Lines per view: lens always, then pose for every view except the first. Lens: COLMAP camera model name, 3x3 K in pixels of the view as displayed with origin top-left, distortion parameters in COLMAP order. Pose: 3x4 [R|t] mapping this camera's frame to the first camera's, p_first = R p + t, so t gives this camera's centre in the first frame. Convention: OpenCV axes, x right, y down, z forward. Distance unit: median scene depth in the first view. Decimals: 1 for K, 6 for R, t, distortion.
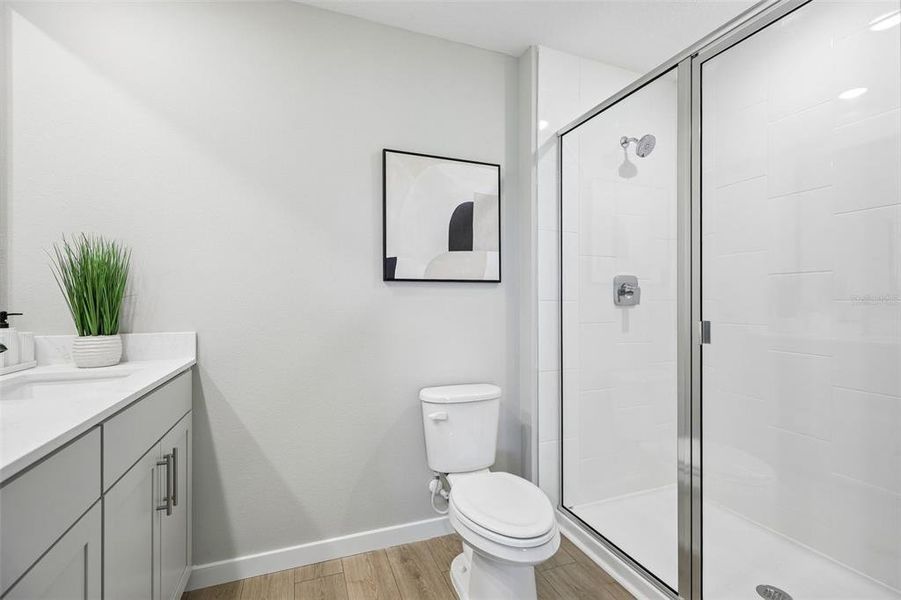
lens RADIAL K [[402.9, 0, 452.8], [0, 402.9, 295.6], [0, 0, 1]] dist [0.000750, 0.000121]
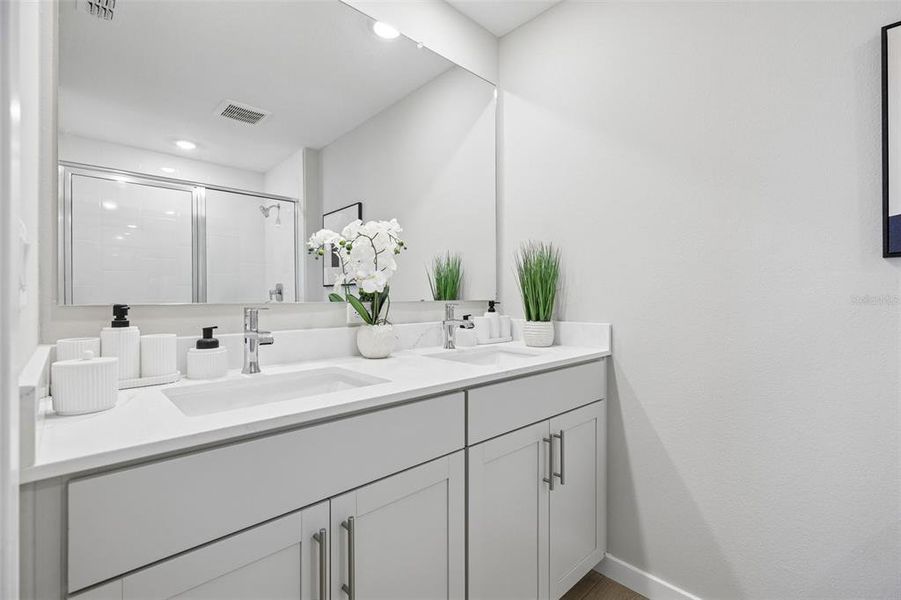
lens RADIAL K [[402.9, 0, 452.8], [0, 402.9, 295.6], [0, 0, 1]] dist [0.000750, 0.000121]
pose [[0.379125, 0.000784, -0.925345, 0.163774], [0.012962, 0.999897, 0.006158, 0.008446], [0.925255, -0.014329, 0.379076, 0.279729]]
